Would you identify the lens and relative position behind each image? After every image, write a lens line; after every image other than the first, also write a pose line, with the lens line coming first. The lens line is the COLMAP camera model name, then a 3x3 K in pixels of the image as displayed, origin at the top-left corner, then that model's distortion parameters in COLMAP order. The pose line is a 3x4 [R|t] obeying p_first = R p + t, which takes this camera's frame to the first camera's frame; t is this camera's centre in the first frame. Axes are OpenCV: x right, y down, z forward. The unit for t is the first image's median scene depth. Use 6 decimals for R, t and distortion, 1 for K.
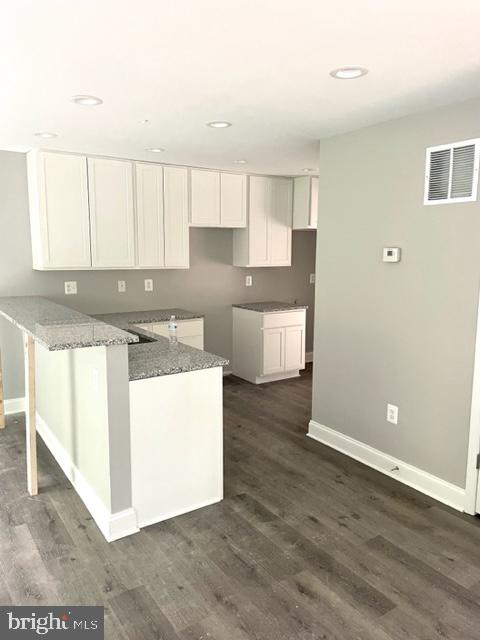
lens RADIAL K [[486.1, 0, 244.3], [0, 486.1, 312.5], [0, 0, 1]] dist [0.059019, -0.002815]
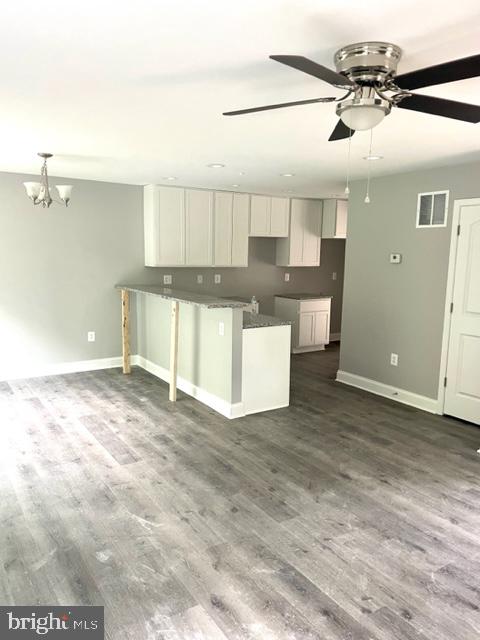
lens RADIAL K [[483.0, 0, 240.0], [0, 483.0, 320.0], [0, 0, 1]] dist [0.059383, 0.002329]
pose [[0.999725, 0.013916, -0.018892, -0.116484], [-0.013707, 0.999844, 0.011132, 0.048664], [0.019044, -0.010869, 0.999760, -0.401175]]
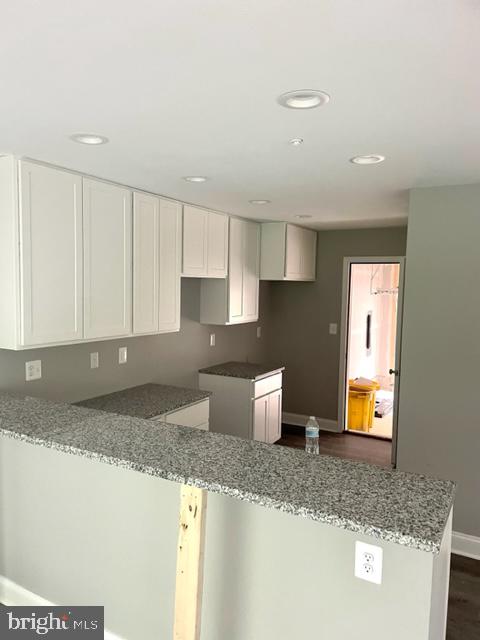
lens RADIAL K [[483.0, 0, 240.0], [0, 483.0, 320.0], [0, 0, 1]] dist [0.059383, 0.002329]
pose [[0.894330, -0.019752, 0.446973, -0.398989], [0.042813, 0.998219, -0.041550, -0.078371], [-0.445356, 0.056296, 0.893582, 0.298423]]
